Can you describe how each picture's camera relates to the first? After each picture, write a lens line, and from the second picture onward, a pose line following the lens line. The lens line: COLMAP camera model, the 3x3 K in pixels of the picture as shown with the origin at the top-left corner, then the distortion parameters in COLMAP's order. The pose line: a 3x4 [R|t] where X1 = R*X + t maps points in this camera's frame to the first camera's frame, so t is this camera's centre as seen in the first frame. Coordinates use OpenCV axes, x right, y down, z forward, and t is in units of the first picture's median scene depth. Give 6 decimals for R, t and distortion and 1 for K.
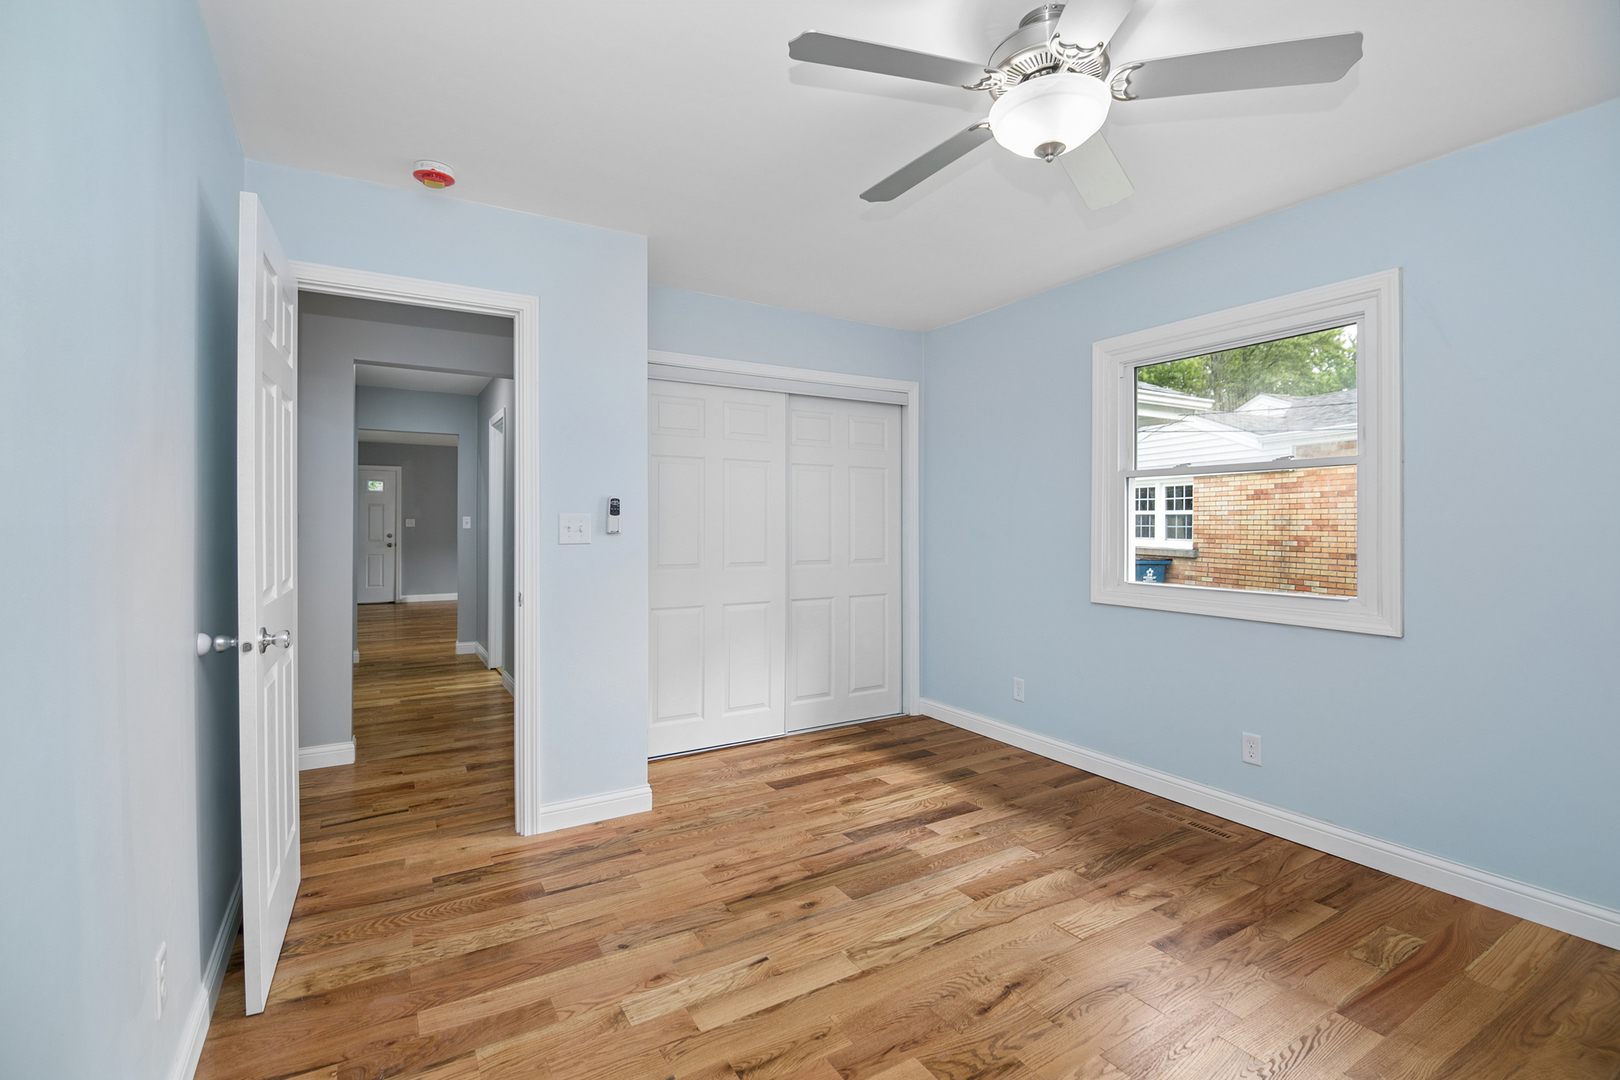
lens RADIAL K [[727.8, 0, 806.7], [0, 727.8, 527.1], [0, 0, 1]] dist [-0.000170, -0.009239]
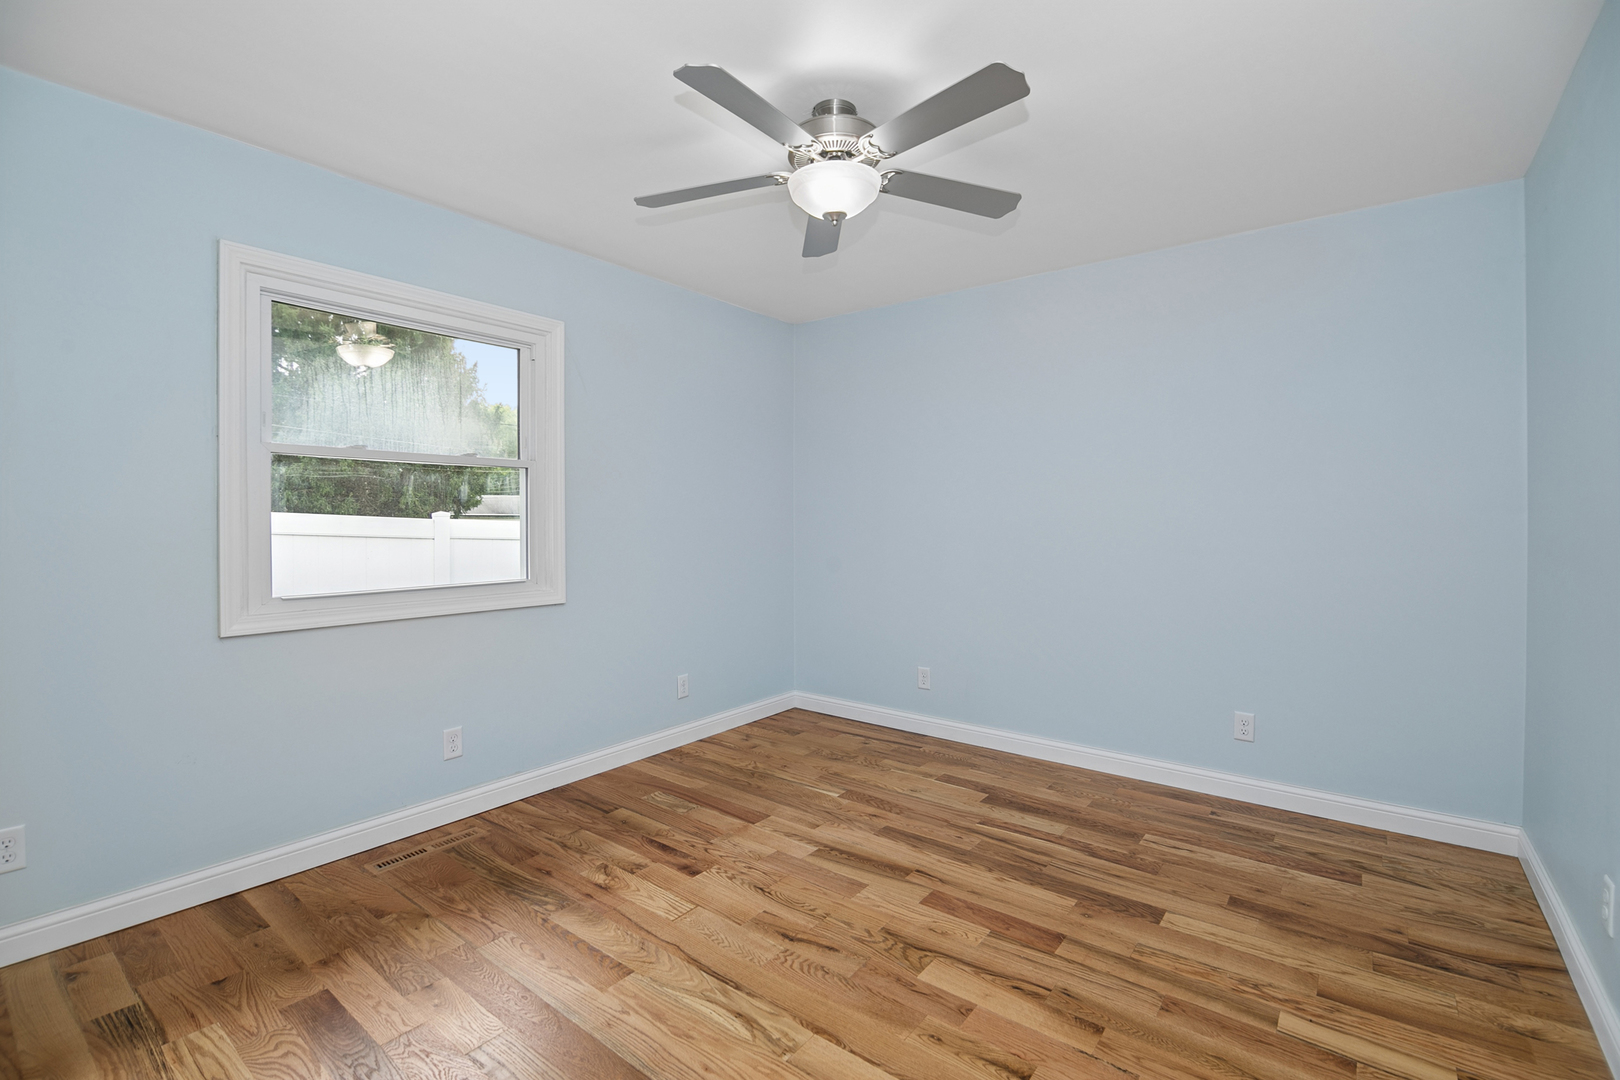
lens RADIAL K [[727.8, 0, 806.7], [0, 727.8, 527.1], [0, 0, 1]] dist [-0.000170, -0.009239]
pose [[-0.359100, -0.013062, 0.933207, -0.595989], [0.004974, 0.999861, 0.015910, -0.008761], [-0.933286, 0.010355, -0.358986, 1.082490]]
